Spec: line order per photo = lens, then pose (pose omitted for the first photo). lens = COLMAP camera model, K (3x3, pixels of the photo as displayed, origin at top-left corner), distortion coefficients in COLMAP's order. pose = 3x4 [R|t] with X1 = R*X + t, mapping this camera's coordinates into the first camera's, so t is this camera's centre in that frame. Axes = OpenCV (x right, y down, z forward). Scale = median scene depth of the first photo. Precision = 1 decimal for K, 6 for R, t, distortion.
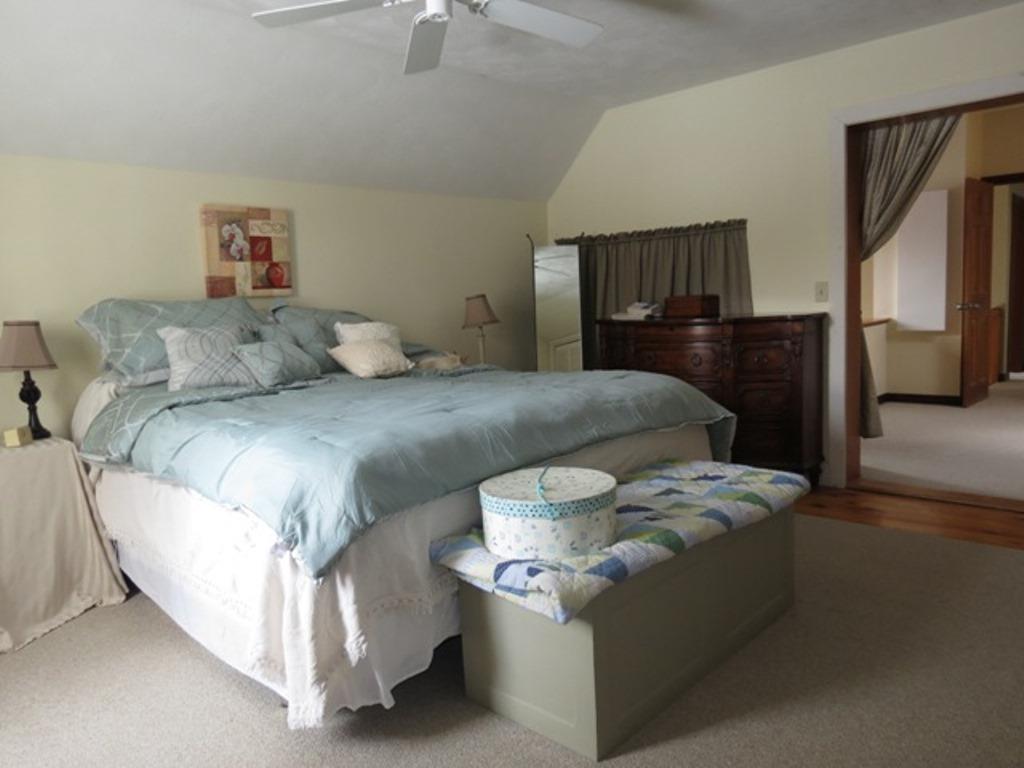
lens RADIAL K [[720.1, 0, 512.0], [0, 720.1, 384.0], [0, 0, 1]] dist [-0.073837, 0.000988]
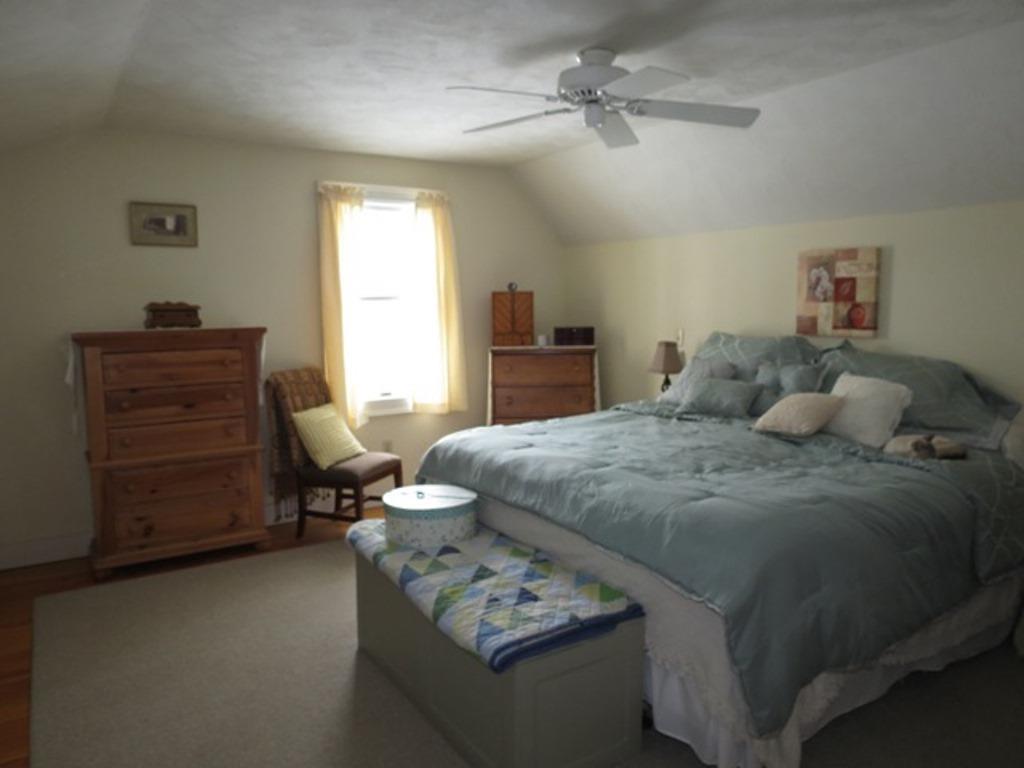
lens RADIAL K [[720.1, 0, 512.0], [0, 720.1, 384.0], [0, 0, 1]] dist [-0.073837, 0.000988]
pose [[-0.223186, 0.154181, -0.962505, 0.753417], [-0.086764, 0.980351, 0.177158, -0.197601], [0.970907, 0.123050, -0.205423, 0.770908]]
